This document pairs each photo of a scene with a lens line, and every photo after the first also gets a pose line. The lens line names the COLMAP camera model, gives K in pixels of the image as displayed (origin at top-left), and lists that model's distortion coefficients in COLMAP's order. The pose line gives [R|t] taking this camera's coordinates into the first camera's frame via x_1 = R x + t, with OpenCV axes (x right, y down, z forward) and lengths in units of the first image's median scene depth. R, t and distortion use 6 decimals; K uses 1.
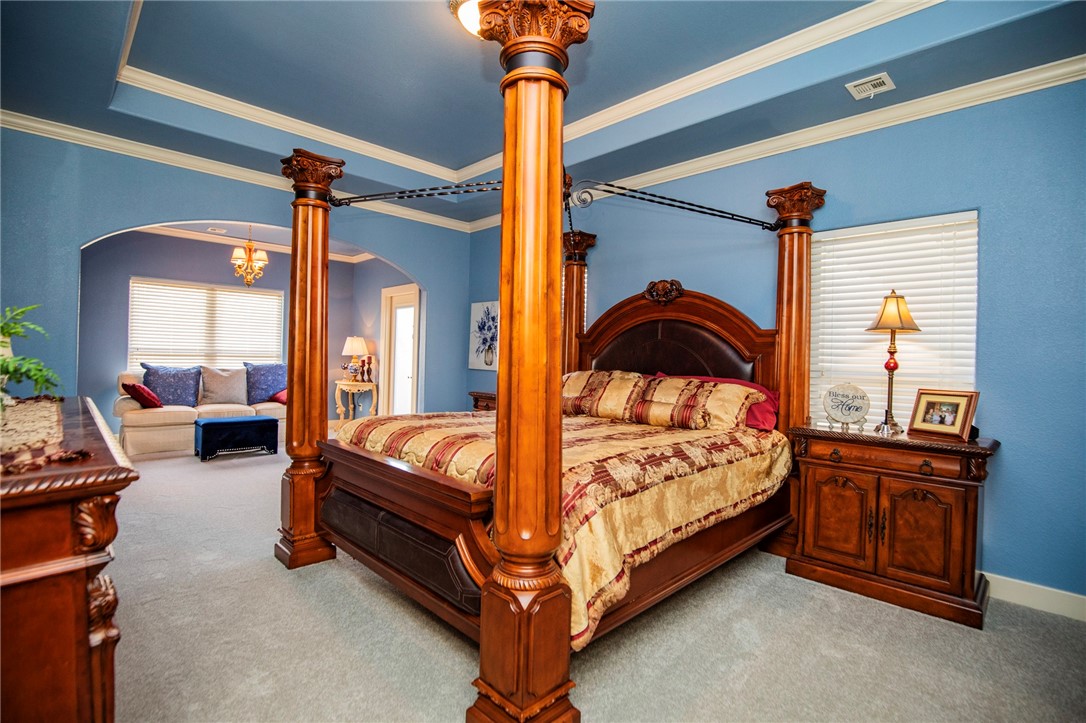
lens RADIAL K [[504.2, 0, 546.3], [0, 504.2, 359.4], [0, 0, 1]] dist [-0.035162, 0.005558]
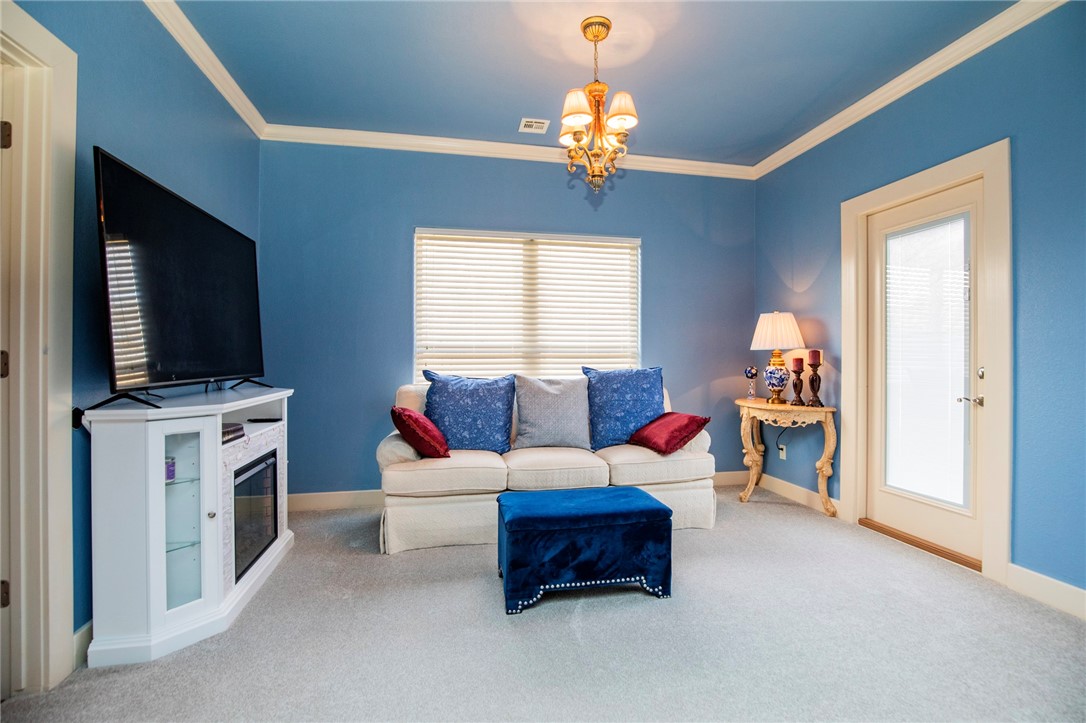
lens RADIAL K [[504.2, 0, 545.7], [0, 504.2, 361.7], [0, 0, 1]] dist [-0.035162, 0.005558]
pose [[0.831989, -0.023573, -0.554292, -0.350616], [0.019300, 0.999722, -0.013547, 0.006755], [0.554457, 0.000573, 0.832212, 0.542871]]
